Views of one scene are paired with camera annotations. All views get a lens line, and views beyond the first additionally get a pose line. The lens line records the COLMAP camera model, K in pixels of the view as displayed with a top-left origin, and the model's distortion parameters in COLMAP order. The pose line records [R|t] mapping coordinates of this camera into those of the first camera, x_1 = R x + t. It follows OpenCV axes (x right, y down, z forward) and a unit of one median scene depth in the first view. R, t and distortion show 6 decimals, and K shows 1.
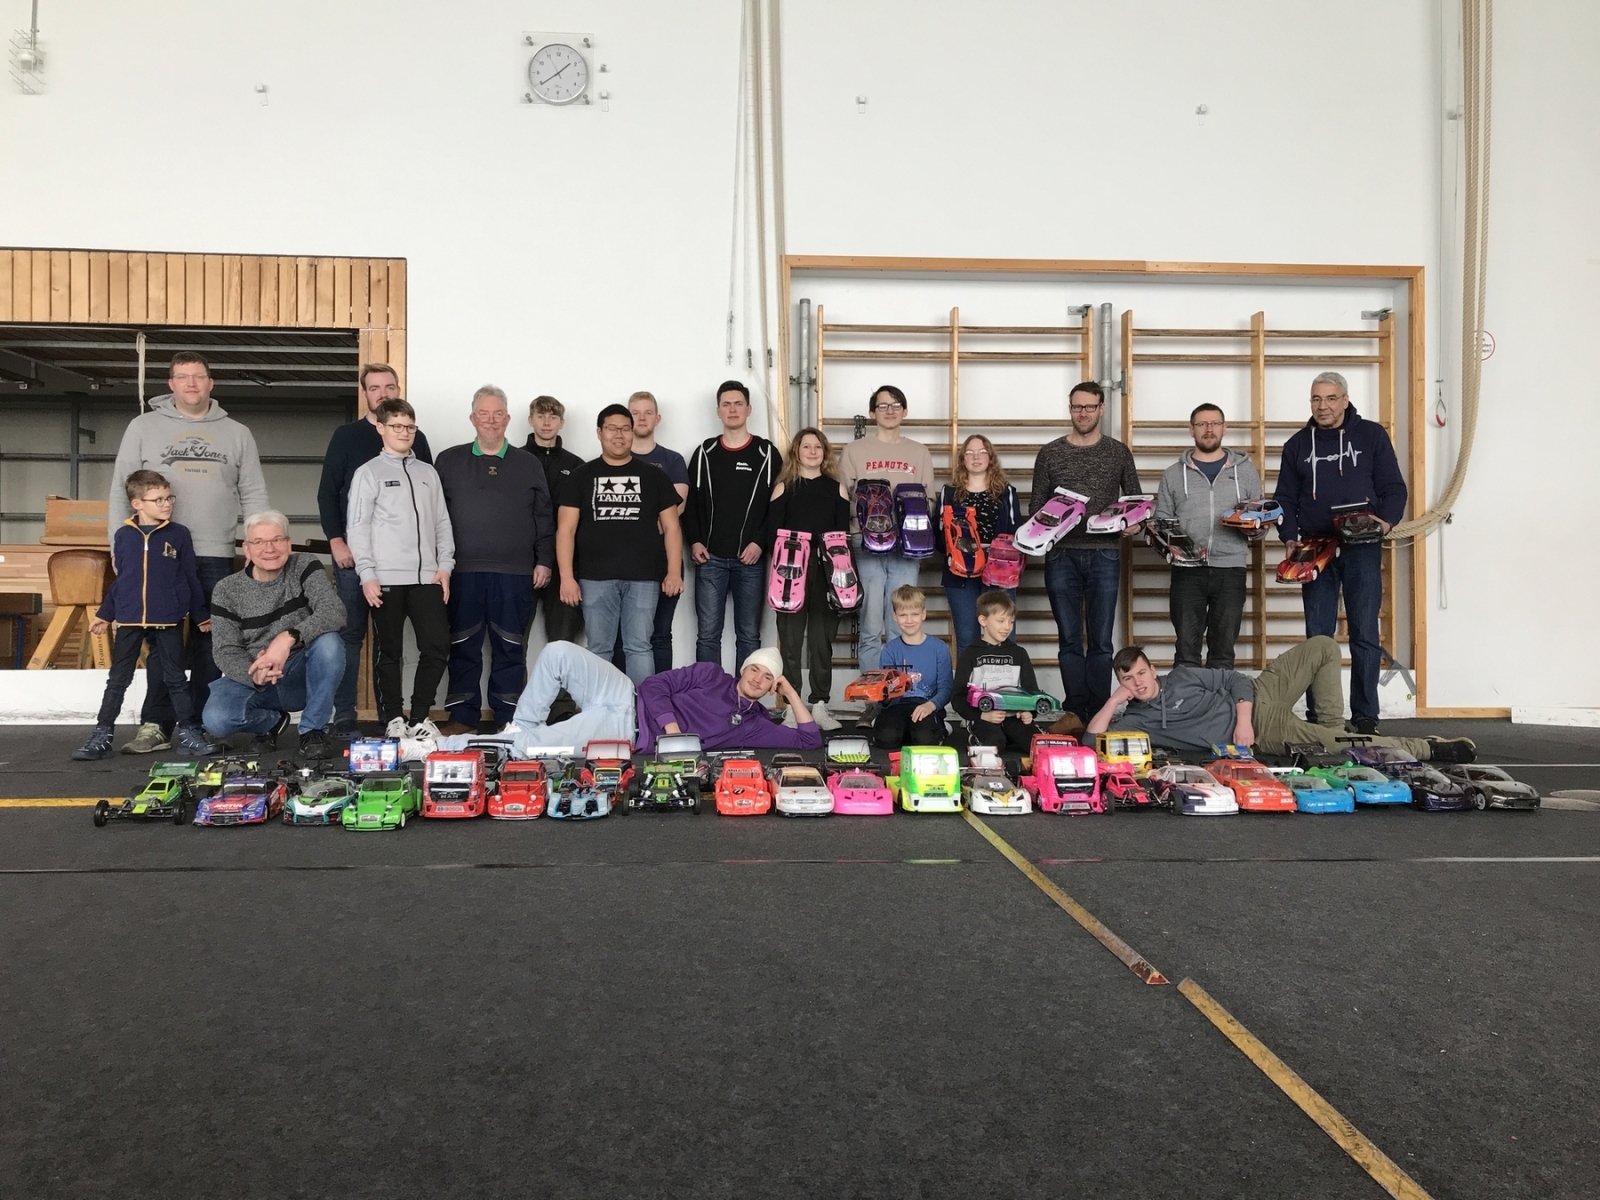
lens RADIAL K [[1310.1, 0, 770.1], [0, 1310.1, 592.8], [0, 0, 1]] dist [0.031148, -0.012761]
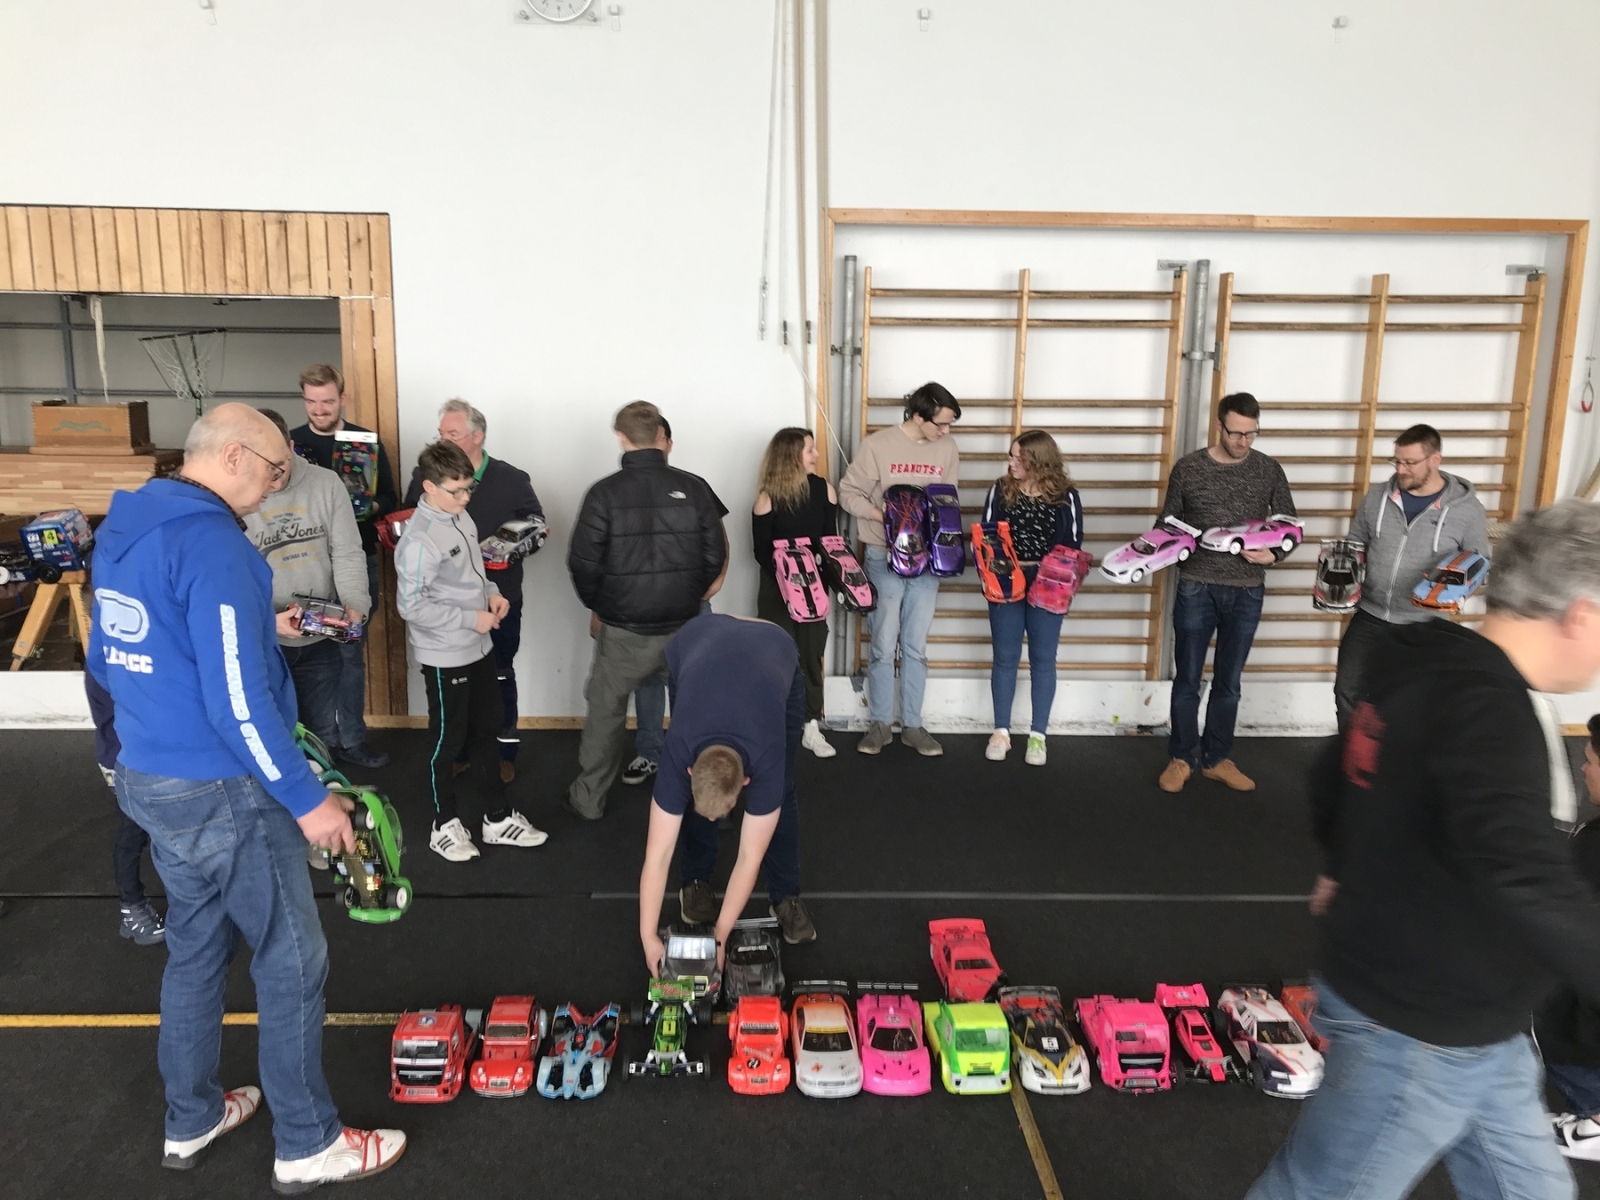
lens RADIAL K [[1310.1, 0, 770.1], [0, 1310.1, 592.8], [0, 0, 1]] dist [0.031148, -0.012761]
pose [[0.999316, 0.015838, -0.033407, 0.006233], [-0.008836, 0.979721, 0.200173, -0.183253], [0.035900, -0.199741, 0.979191, 0.111941]]
